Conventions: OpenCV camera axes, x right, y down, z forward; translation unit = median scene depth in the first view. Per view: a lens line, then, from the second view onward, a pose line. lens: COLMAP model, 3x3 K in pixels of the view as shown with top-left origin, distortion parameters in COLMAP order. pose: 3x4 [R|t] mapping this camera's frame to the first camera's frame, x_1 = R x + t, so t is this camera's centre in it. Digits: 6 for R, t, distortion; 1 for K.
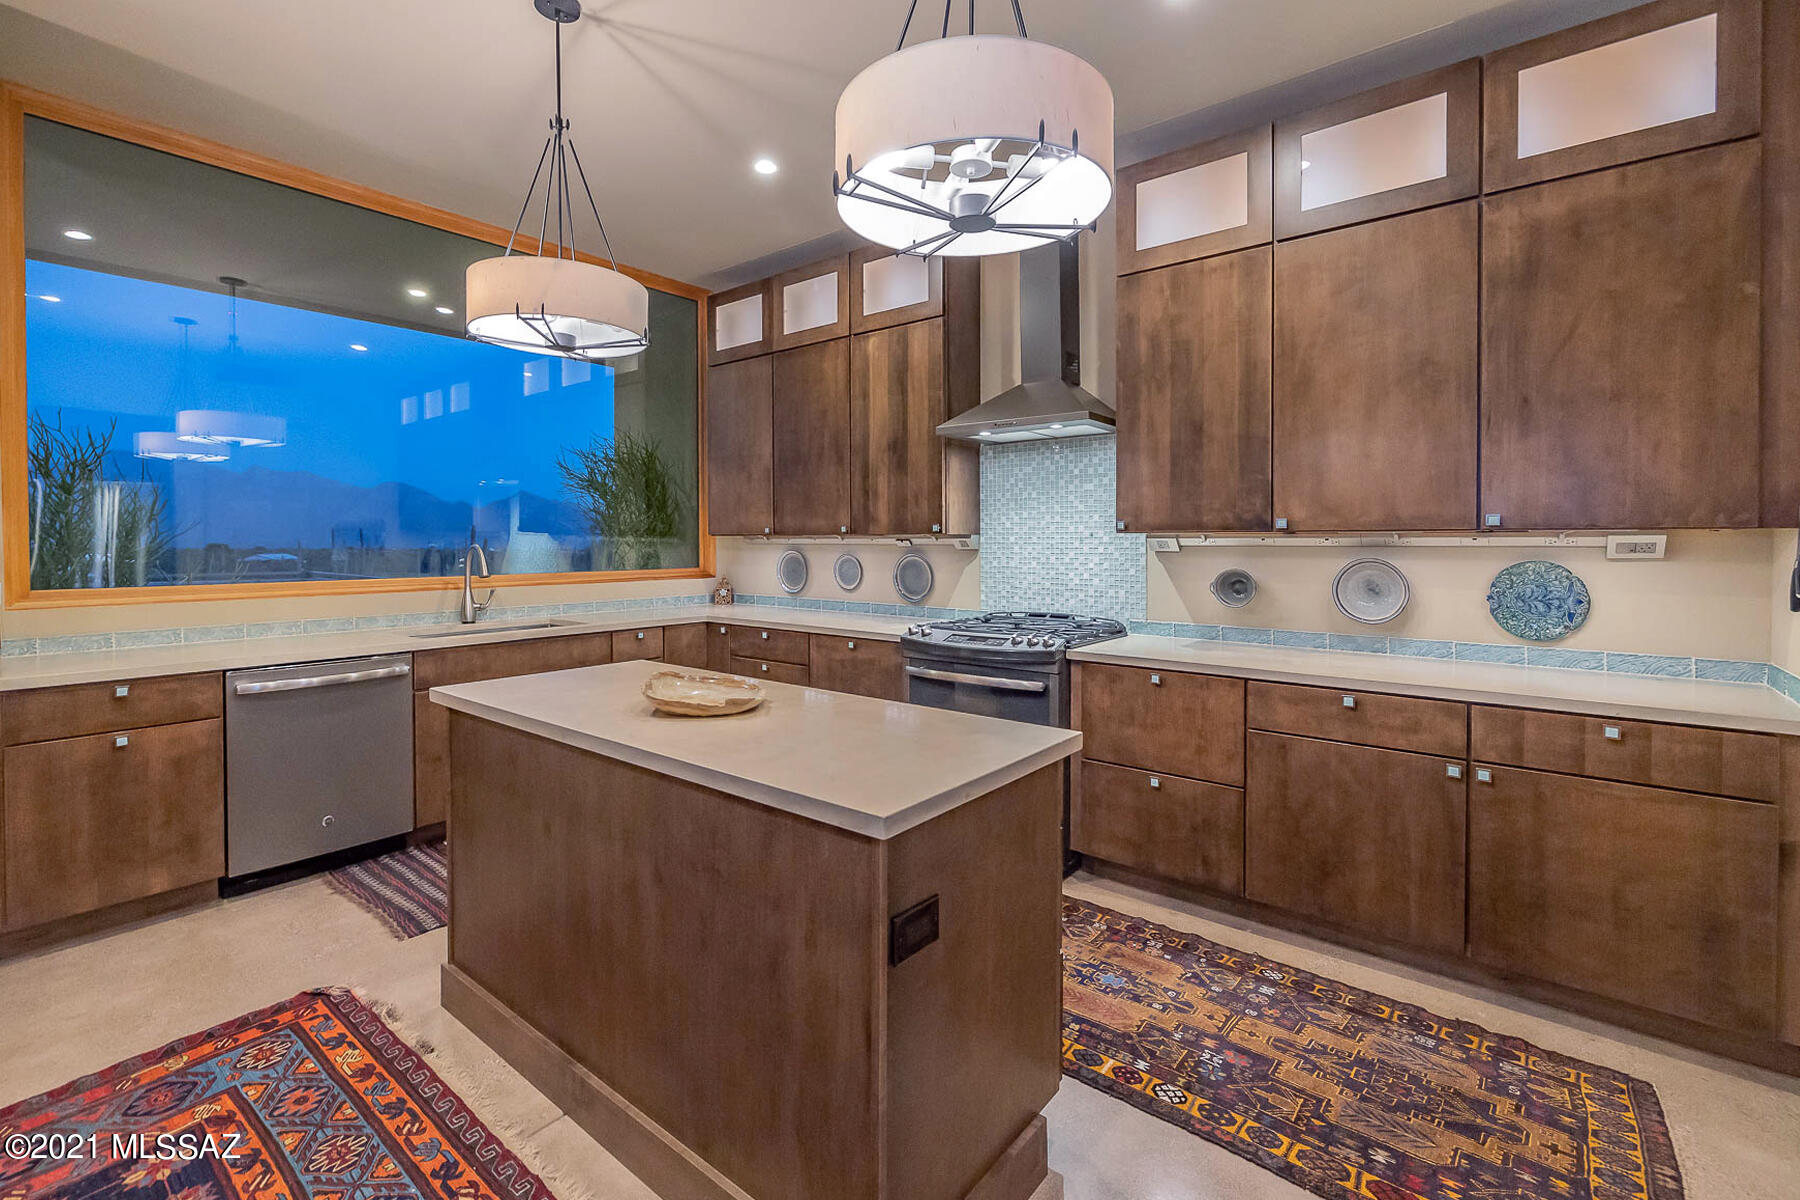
lens RADIAL K [[800.1, 0, 890.1], [0, 800.1, 551.5], [0, 0, 1]] dist [-0.001498, -0.000317]
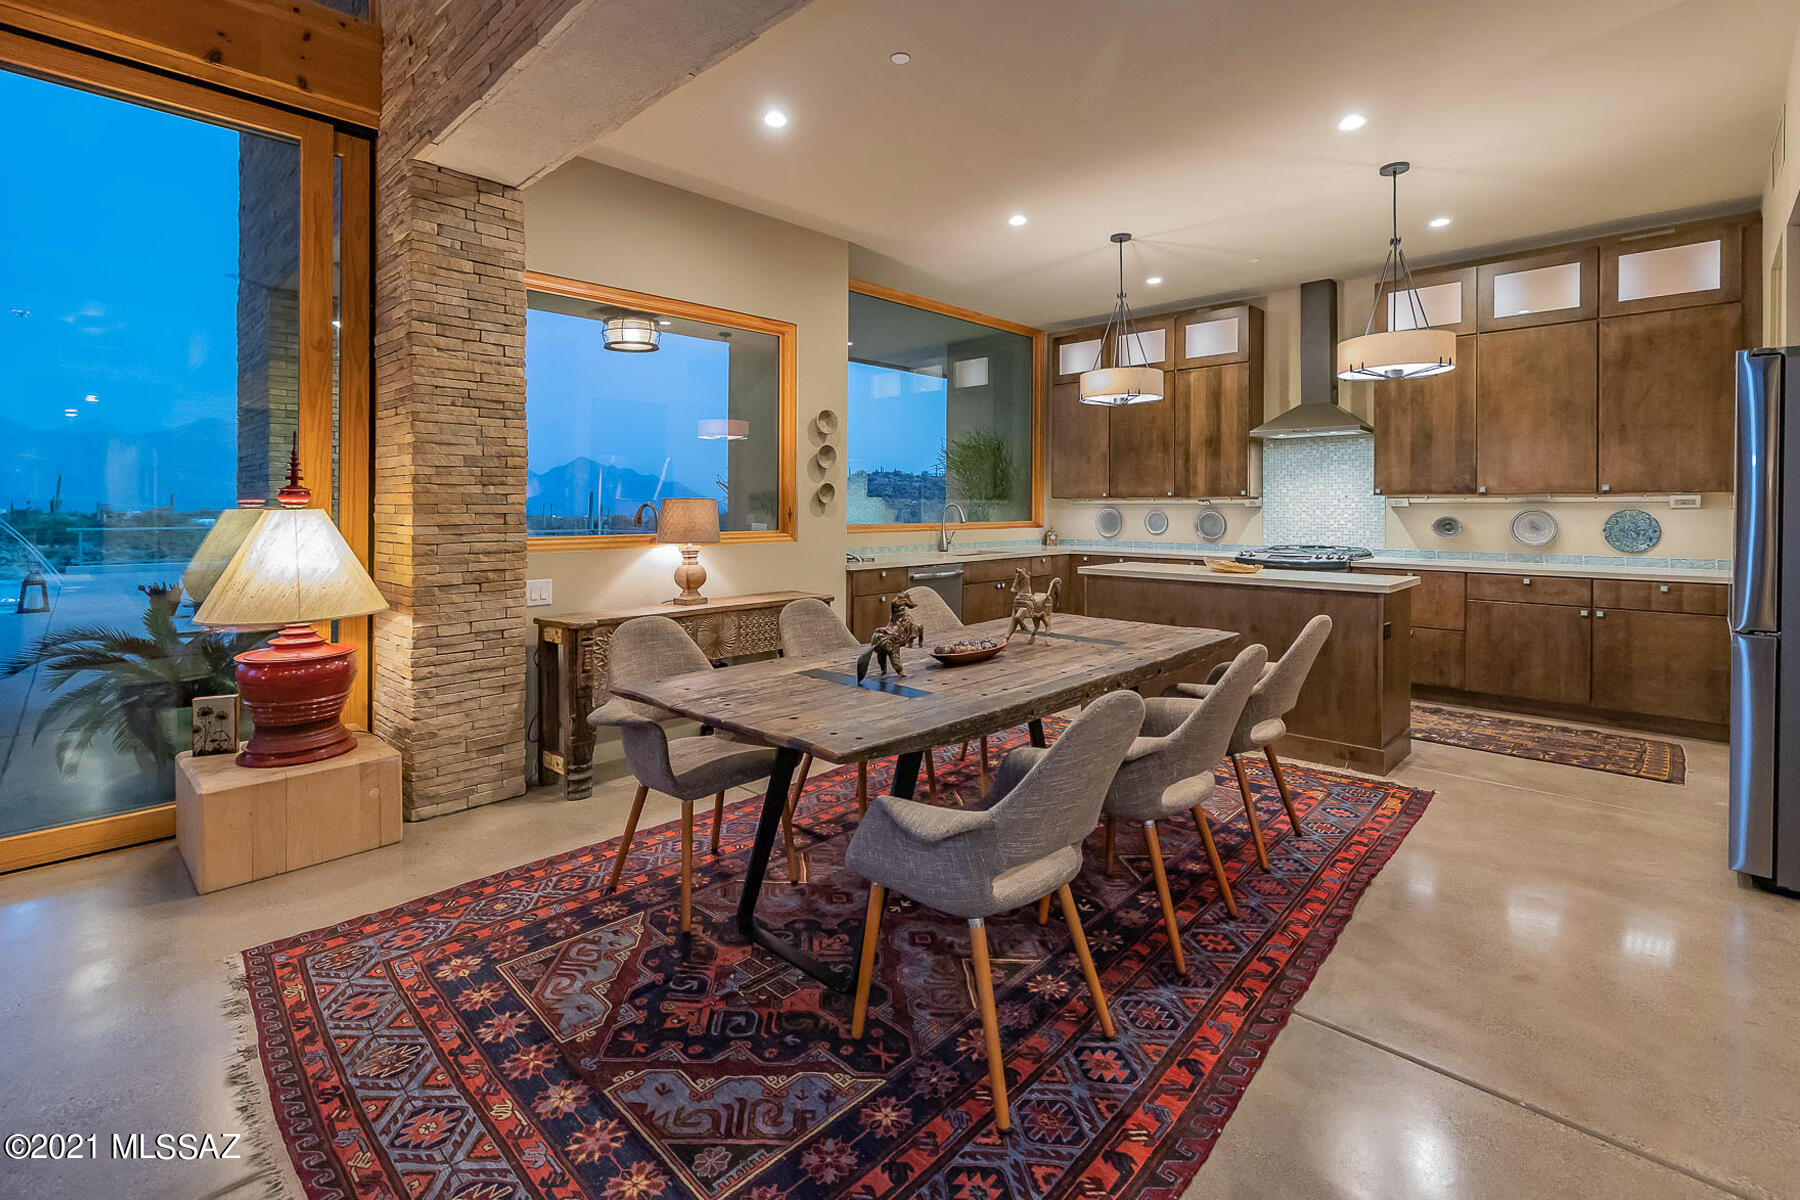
lens RADIAL K [[826.8, 0, 899.9], [0, 826.8, 515.3], [0, 0, 1]] dist [0.001287, -0.000069]
pose [[0.997095, 0.000394, -0.076170, -0.702175], [-0.000681, 0.999993, -0.003739, 0.031938], [0.076168, 0.003780, 0.997088, -0.994453]]
